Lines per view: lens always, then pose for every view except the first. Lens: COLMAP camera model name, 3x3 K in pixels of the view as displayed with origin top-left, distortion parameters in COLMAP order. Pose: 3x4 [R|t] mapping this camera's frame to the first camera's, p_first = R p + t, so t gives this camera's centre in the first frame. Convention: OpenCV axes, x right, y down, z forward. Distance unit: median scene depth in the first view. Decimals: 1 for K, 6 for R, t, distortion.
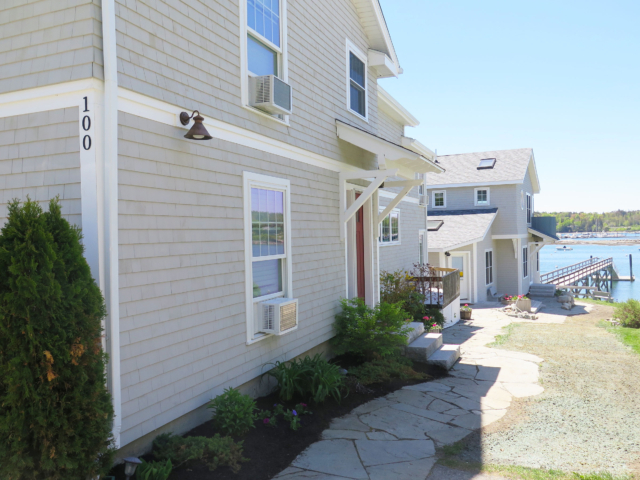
lens RADIAL K [[546.8, 0, 320.0], [0, 546.8, 240.0], [0, 0, 1]] dist [-0.006382, -0.004399]
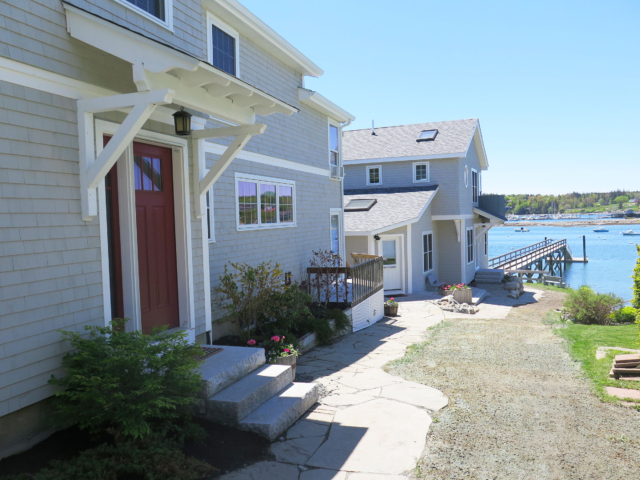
lens RADIAL K [[532.5, 0, 320.0], [0, 532.5, 240.0], [0, 0, 1]] dist [-0.014986, -0.002949]
pose [[0.998482, -0.006494, 0.054687, 0.115334], [0.004736, 0.999470, 0.032215, 0.002364], [-0.054867, -0.031907, 0.997984, 0.197028]]
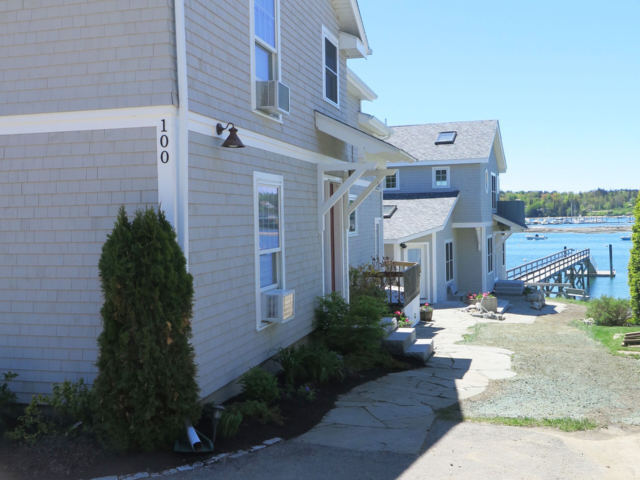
lens RADIAL K [[743.1, 0, 320.0], [0, 743.1, 240.0], [0, 0, 1]] dist [0.007434, -0.023283]
pose [[0.990016, -0.005573, 0.140846, -0.067484], [0.003147, 0.999843, 0.017440, -0.004598], [-0.140921, -0.016822, 0.989878, -0.147098]]
